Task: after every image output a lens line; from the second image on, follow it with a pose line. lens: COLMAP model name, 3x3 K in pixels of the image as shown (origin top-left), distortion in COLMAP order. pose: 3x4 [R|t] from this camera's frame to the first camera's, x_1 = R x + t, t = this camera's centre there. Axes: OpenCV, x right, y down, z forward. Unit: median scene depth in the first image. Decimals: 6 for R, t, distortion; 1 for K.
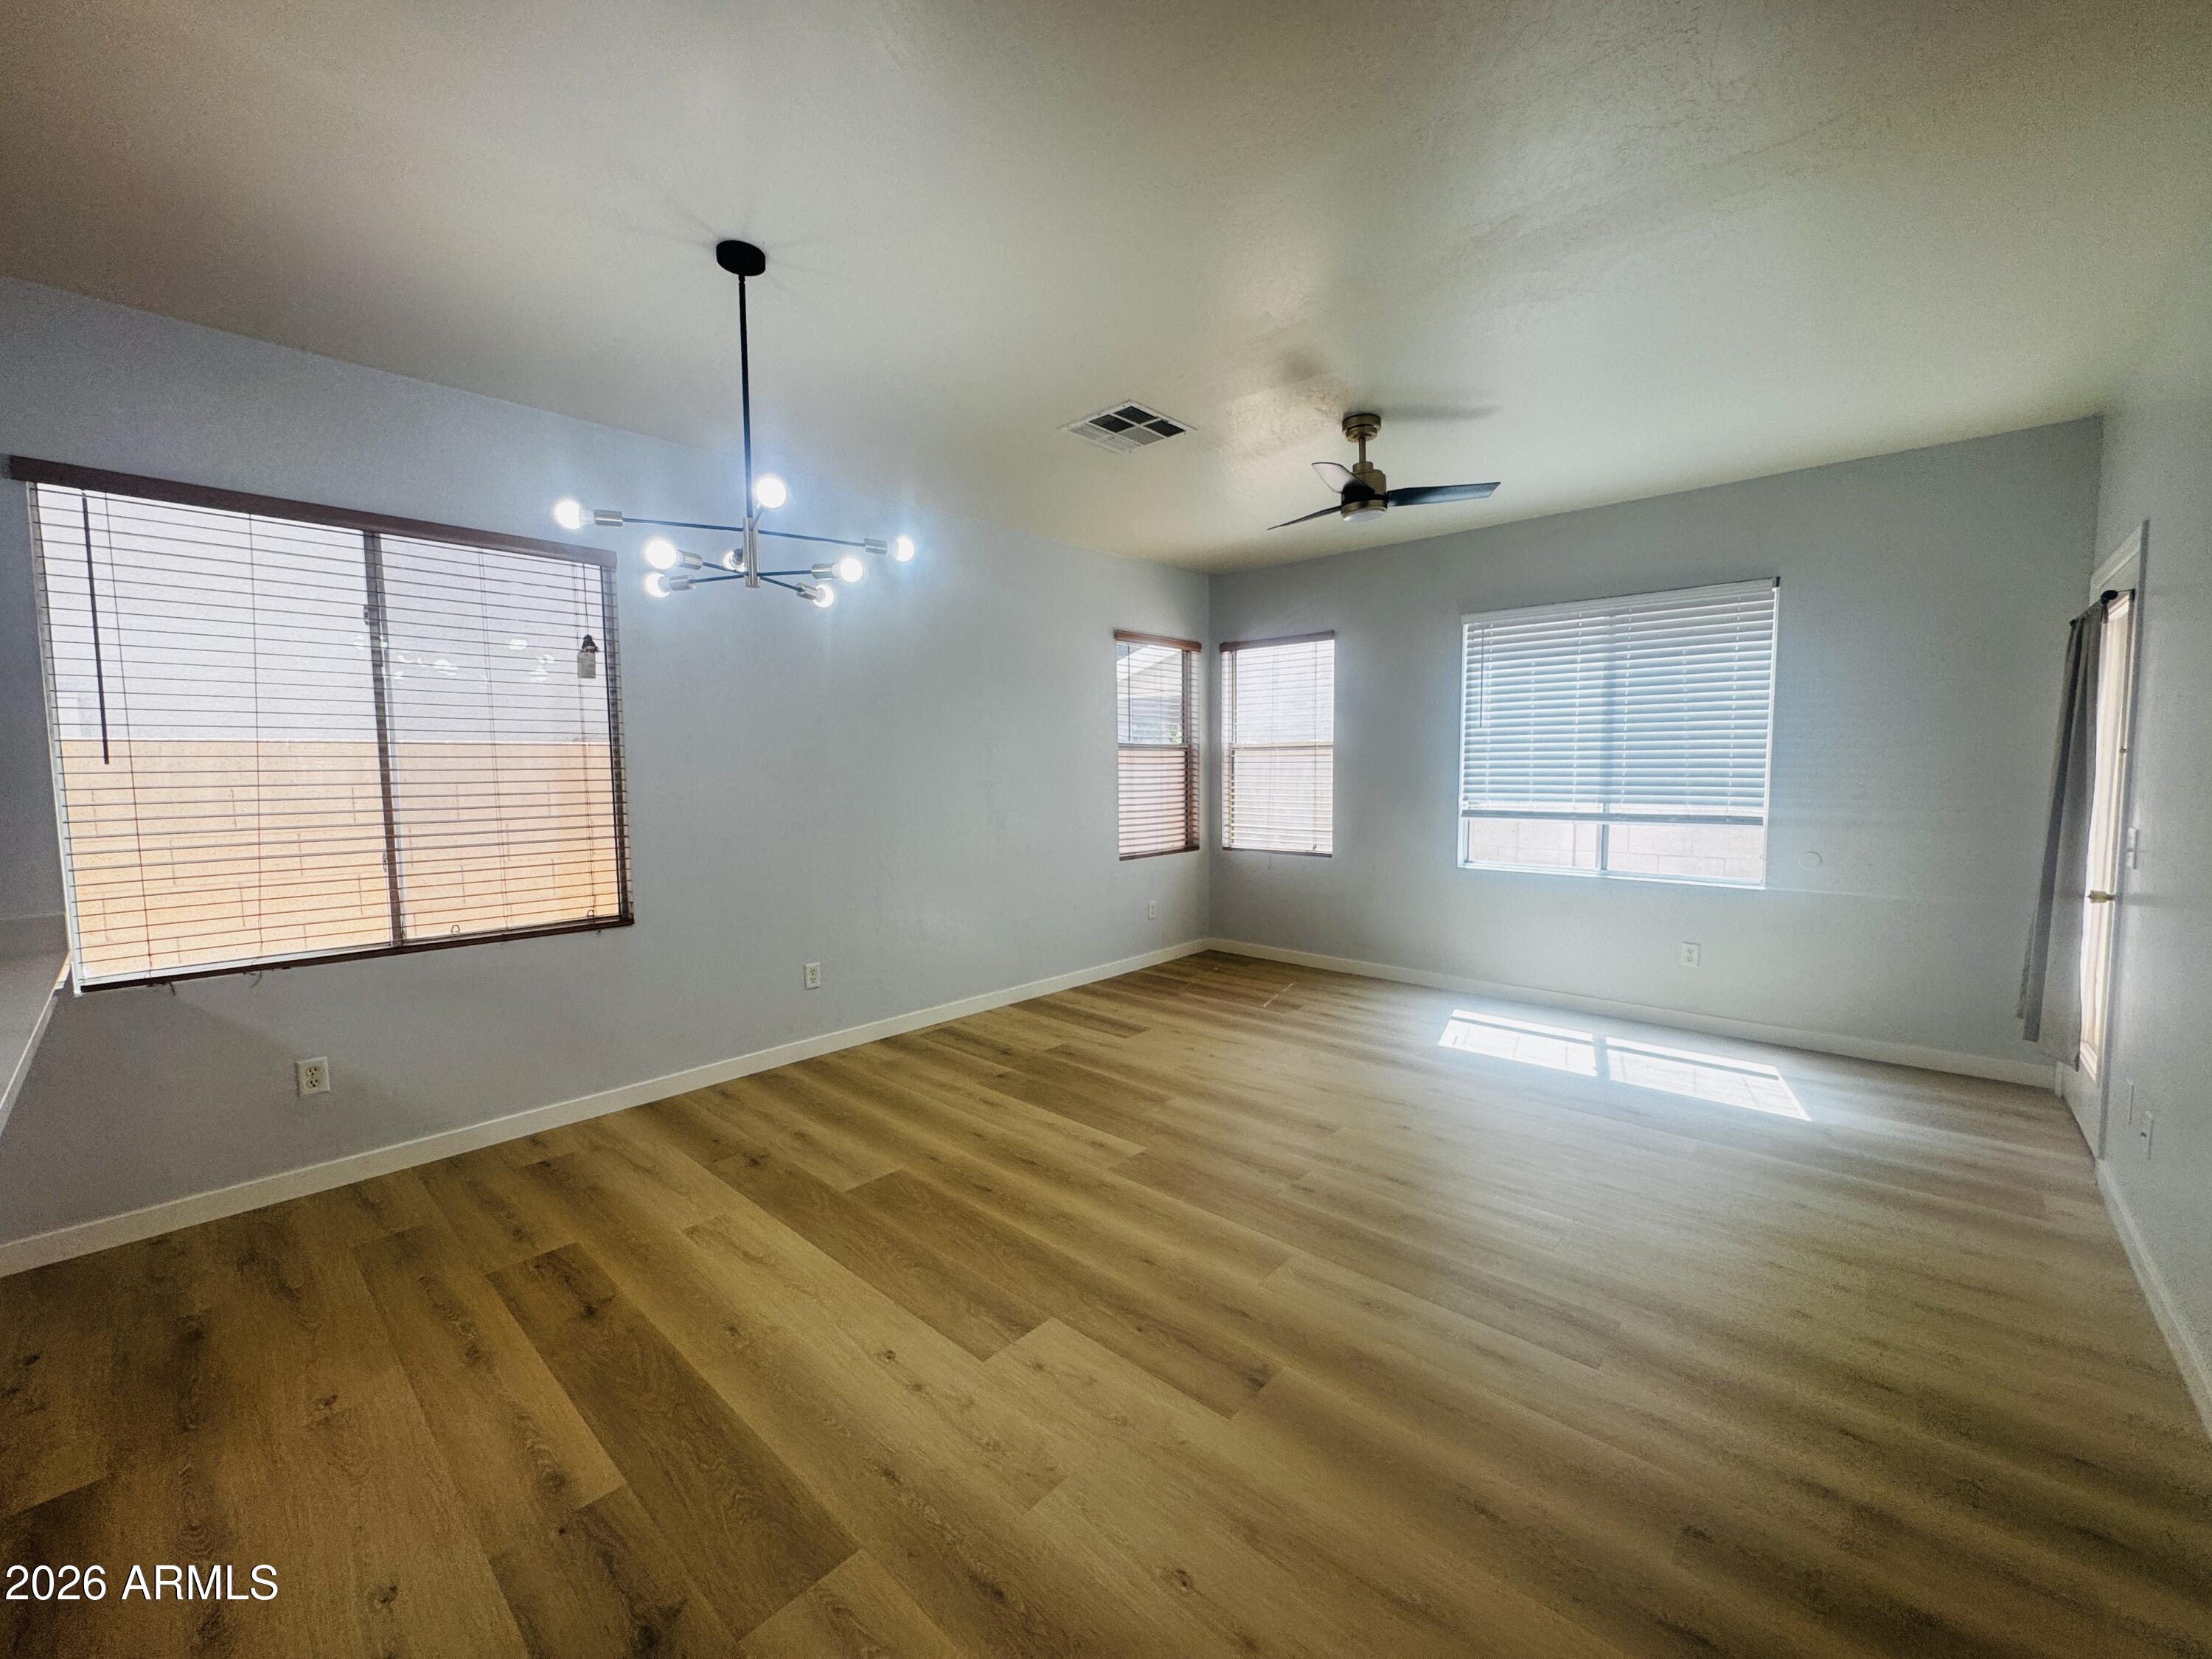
lens RADIAL K [[880.7, 0, 1107.5], [0, 880.7, 830.3], [0, 0, 1]] dist [-0.005285, 0.000928]
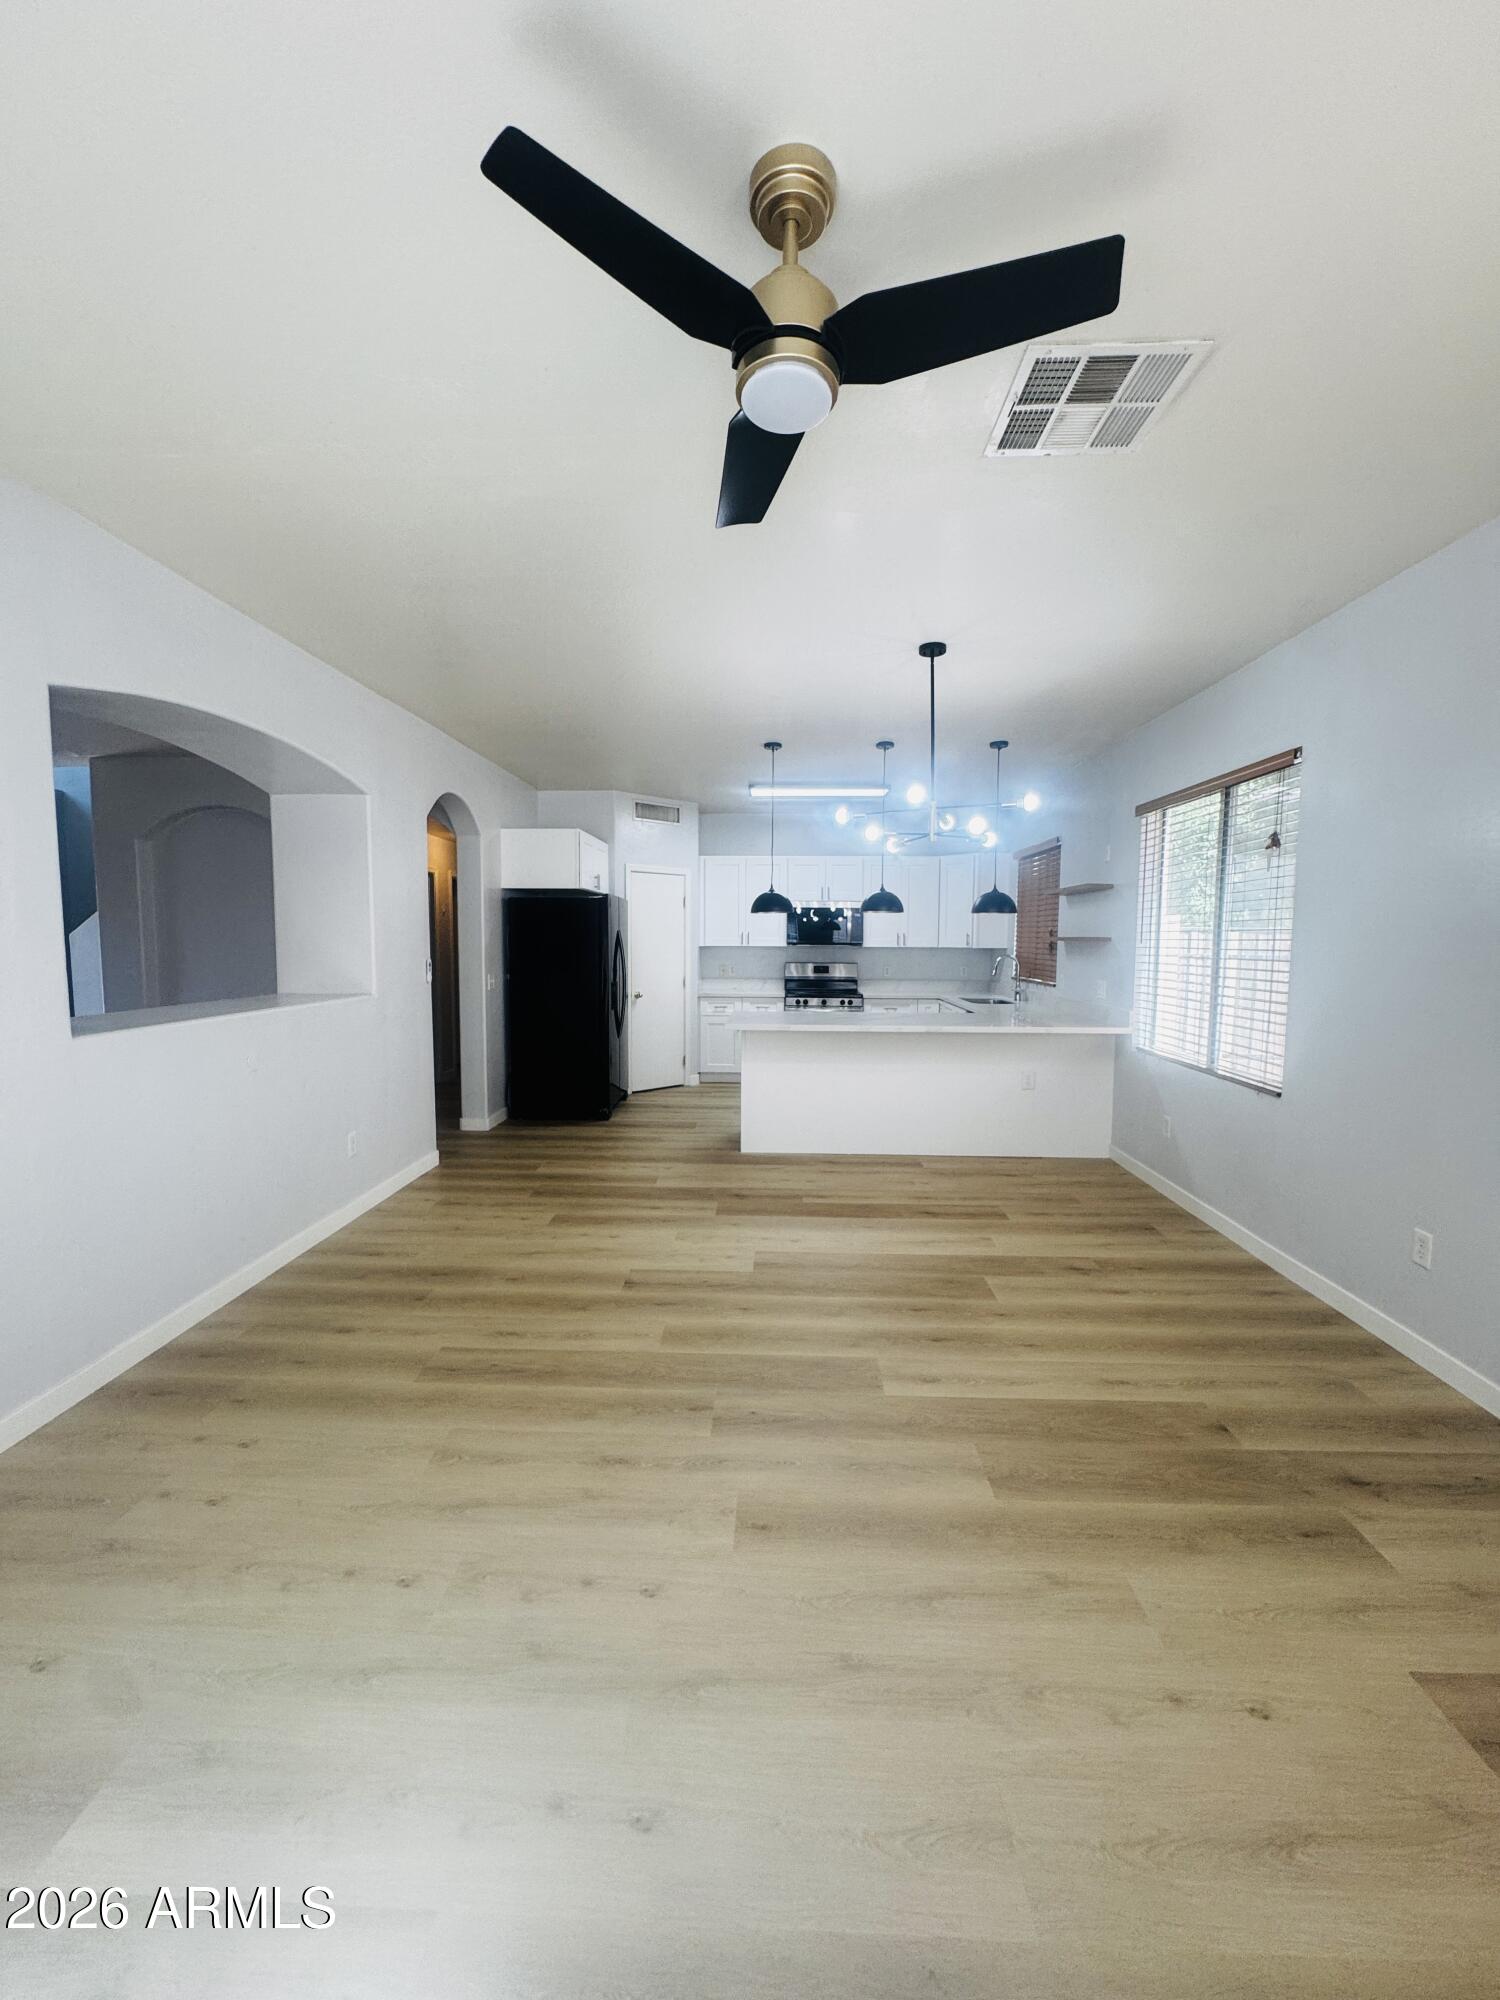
lens RADIAL K [[796.3, 0, 748.0], [0, 796.3, 1000.1], [0, 0, 1]] dist [-0.005285, 0.000928]
pose [[-0.765447, 0.056267, -0.641034, 0.606803], [-0.044035, 0.989255, 0.139414, -0.124373], [0.641990, 0.134942, -0.754744, 1.393324]]
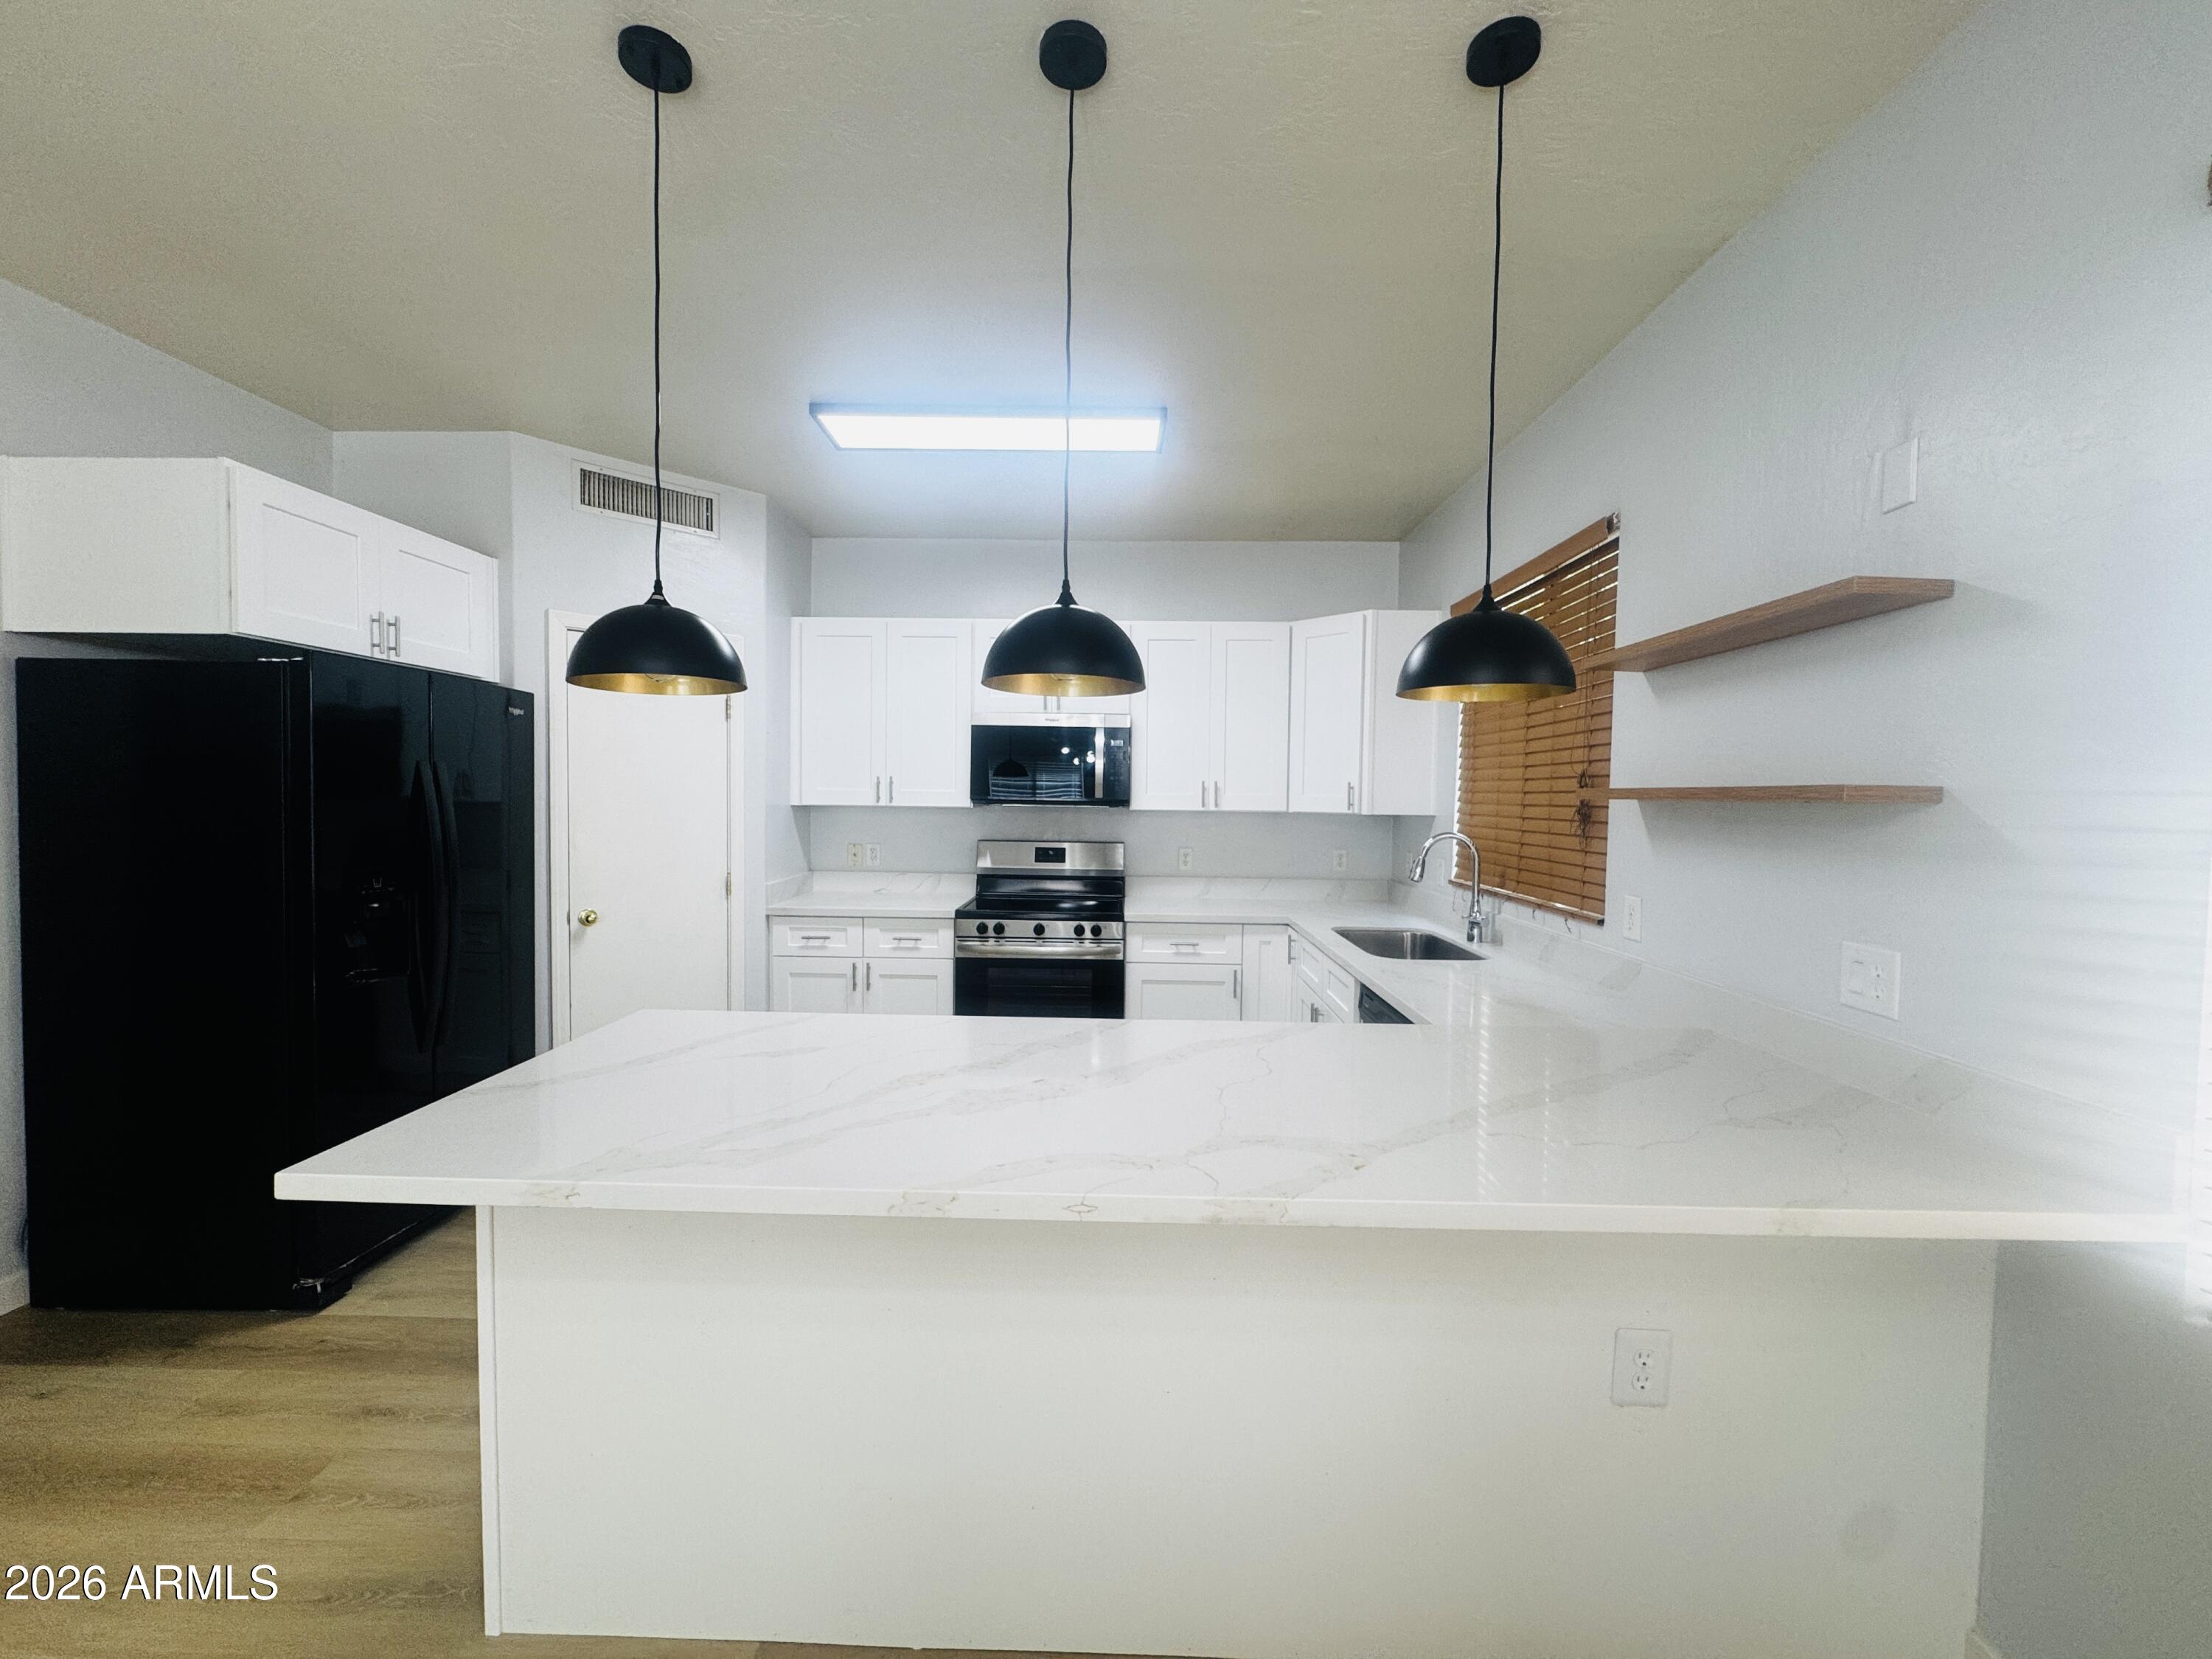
lens RADIAL K [[880.7, 0, 1105.8], [0, 880.7, 828.9], [0, 0, 1]] dist [-0.005285, 0.000928]
pose [[-0.751754, 0.023909, -0.659010, -0.344724], [-0.054385, 0.993690, 0.098089, -0.058439], [0.657197, 0.109579, -0.745711, 0.706148]]
